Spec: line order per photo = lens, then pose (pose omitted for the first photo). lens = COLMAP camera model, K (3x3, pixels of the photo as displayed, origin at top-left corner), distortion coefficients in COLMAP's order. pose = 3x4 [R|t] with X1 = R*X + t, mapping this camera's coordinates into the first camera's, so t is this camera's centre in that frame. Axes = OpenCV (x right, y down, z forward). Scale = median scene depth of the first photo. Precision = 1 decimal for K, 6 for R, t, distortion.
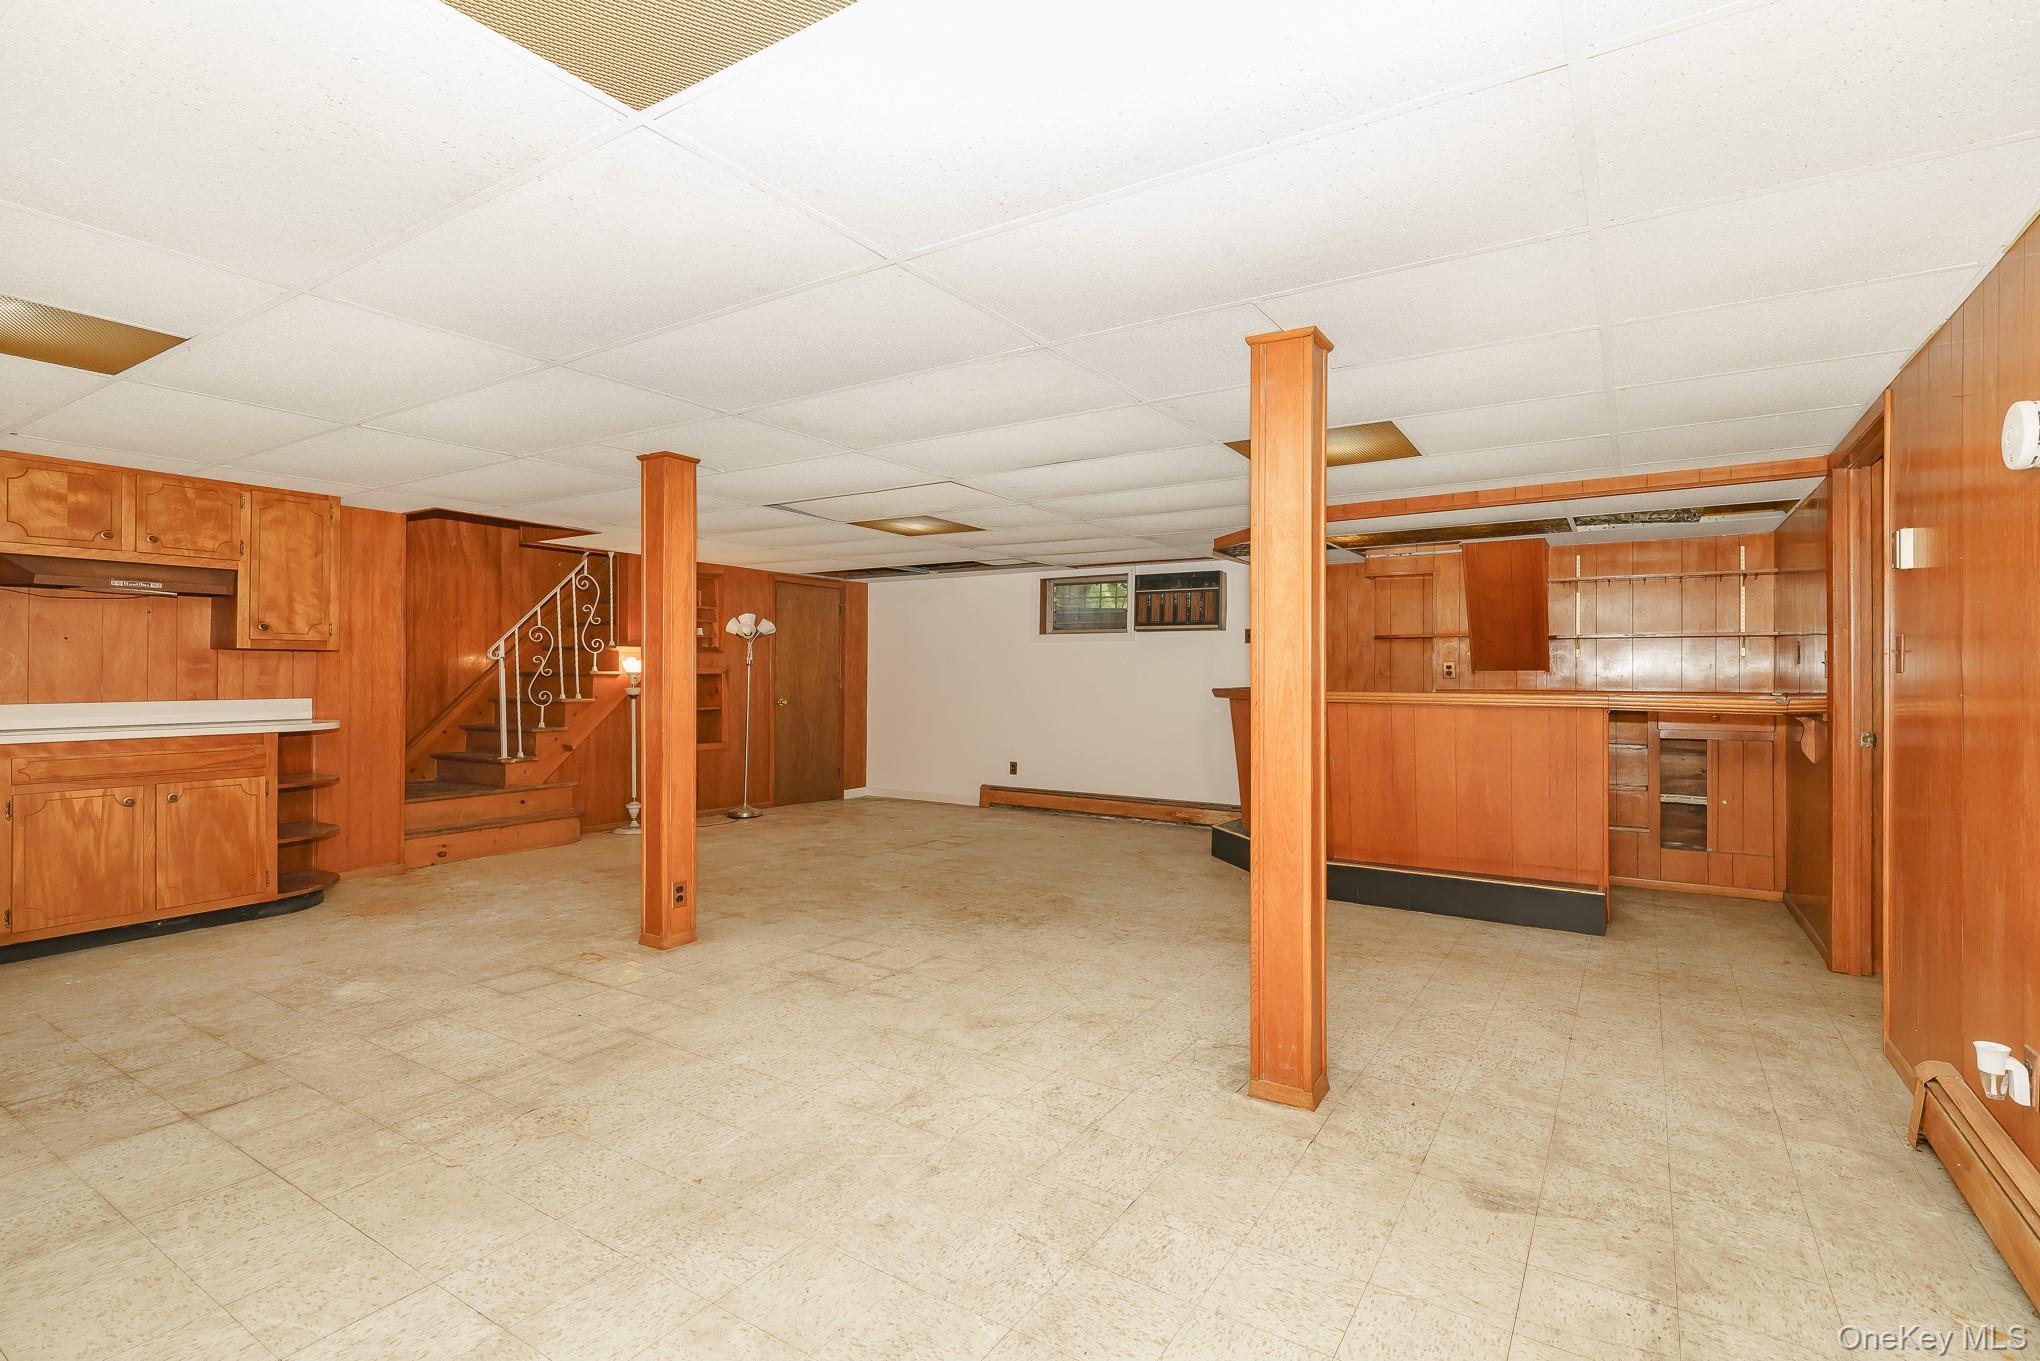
lens RADIAL K [[960.4, 0, 1028.5], [0, 960.4, 669.1], [0, 0, 1]] dist [0.000968, -0.000214]
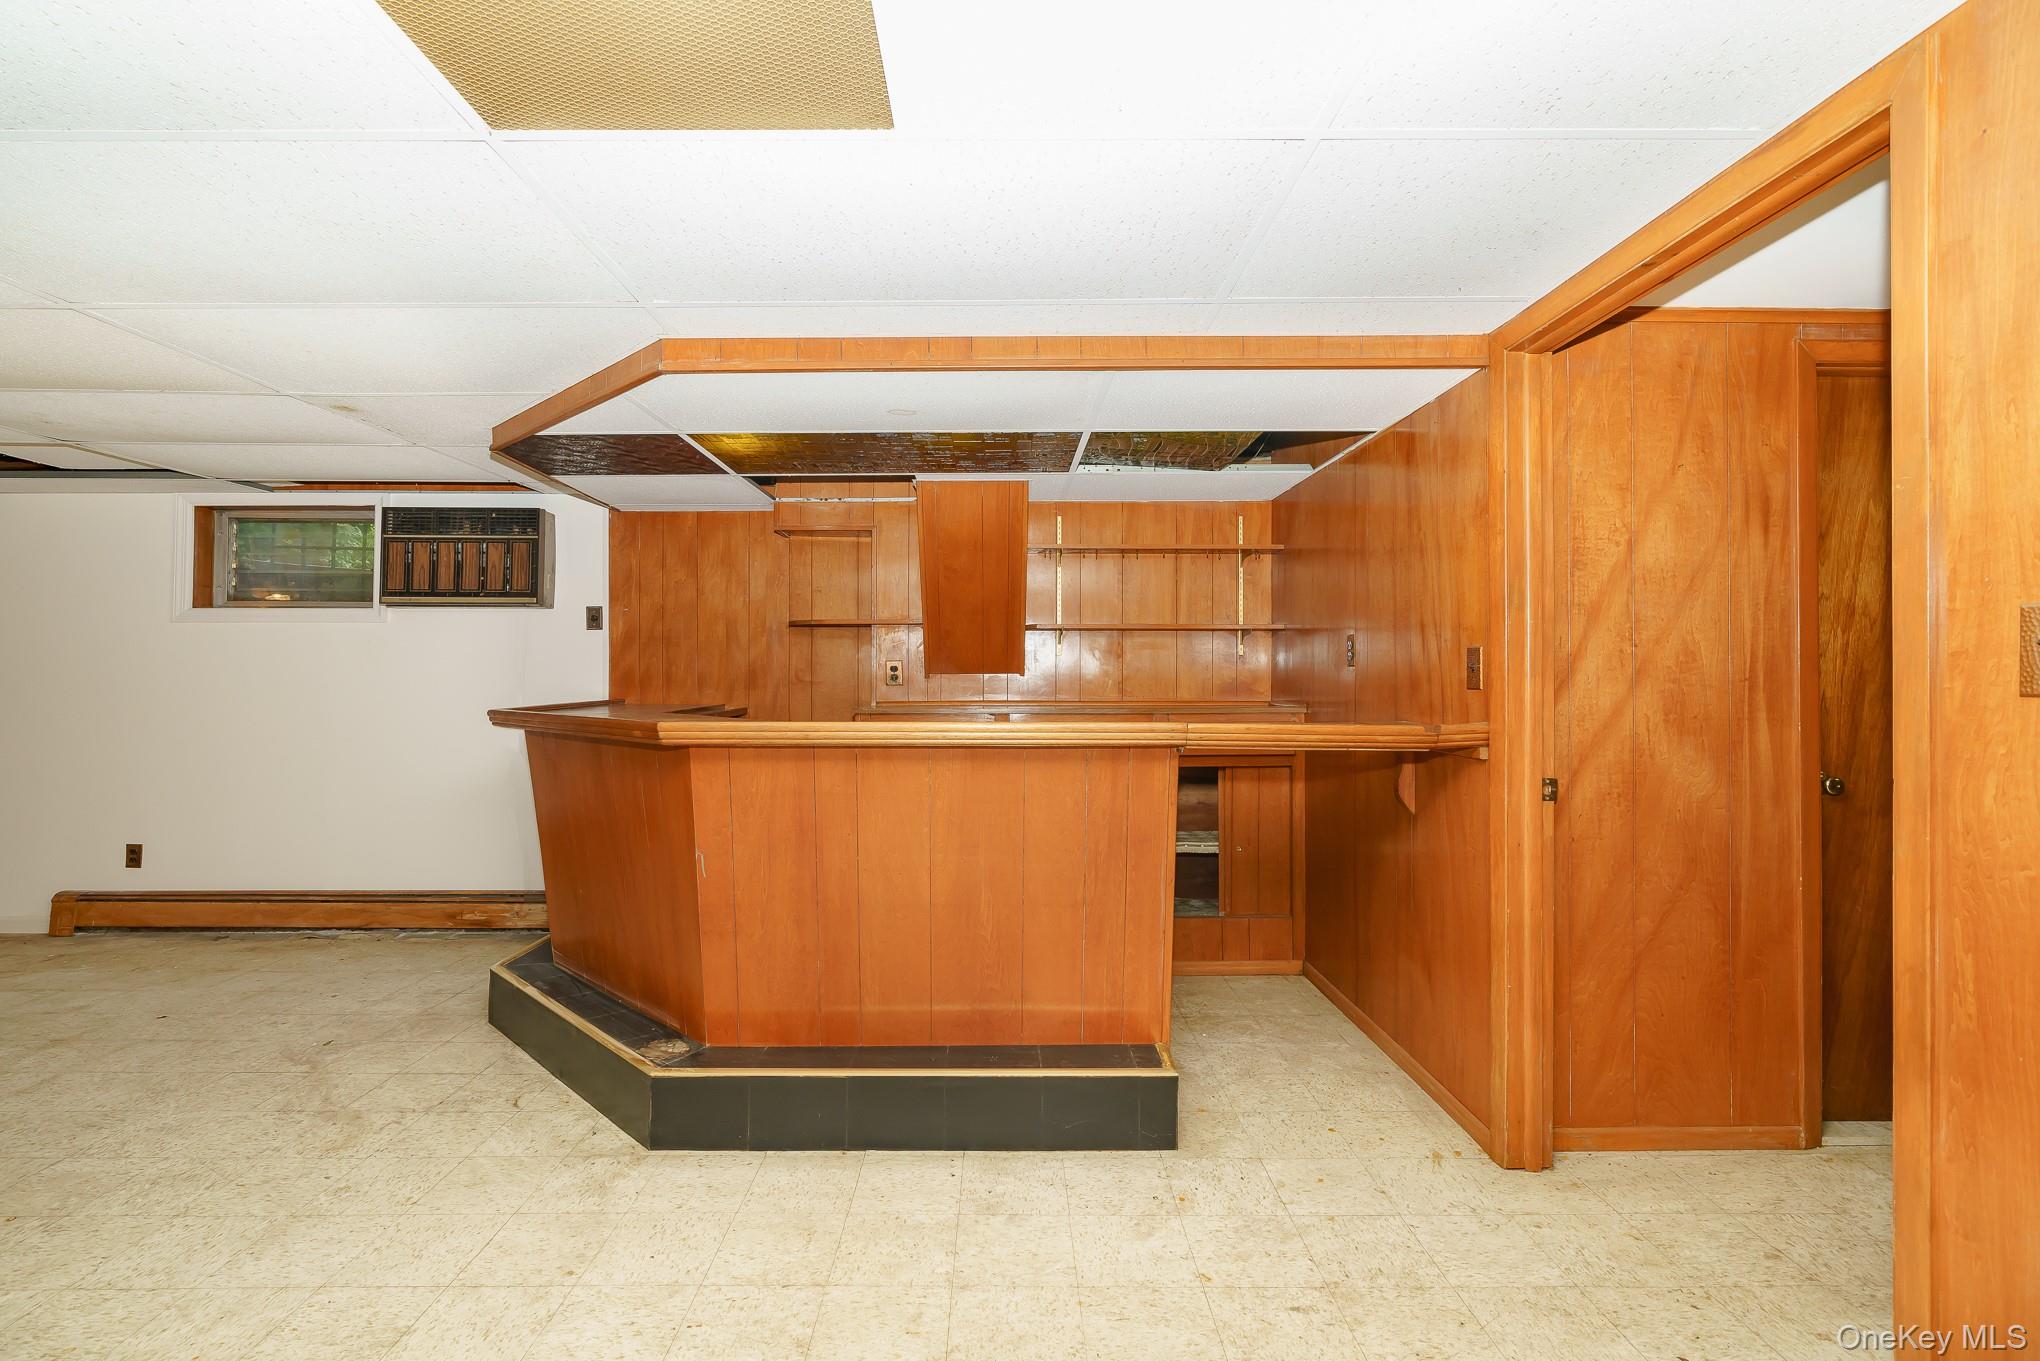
lens RADIAL K [[835.3, 0, 1017.6], [0, 835.3, 663.7], [0, 0, 1]] dist [0.002701, 0.000344]
pose [[0.823066, -0.000149, 0.567946, 0.145282], [0.000438, 1.000000, -0.000372, -0.004422], [-0.567946, 0.000555, 0.823066, 0.388123]]
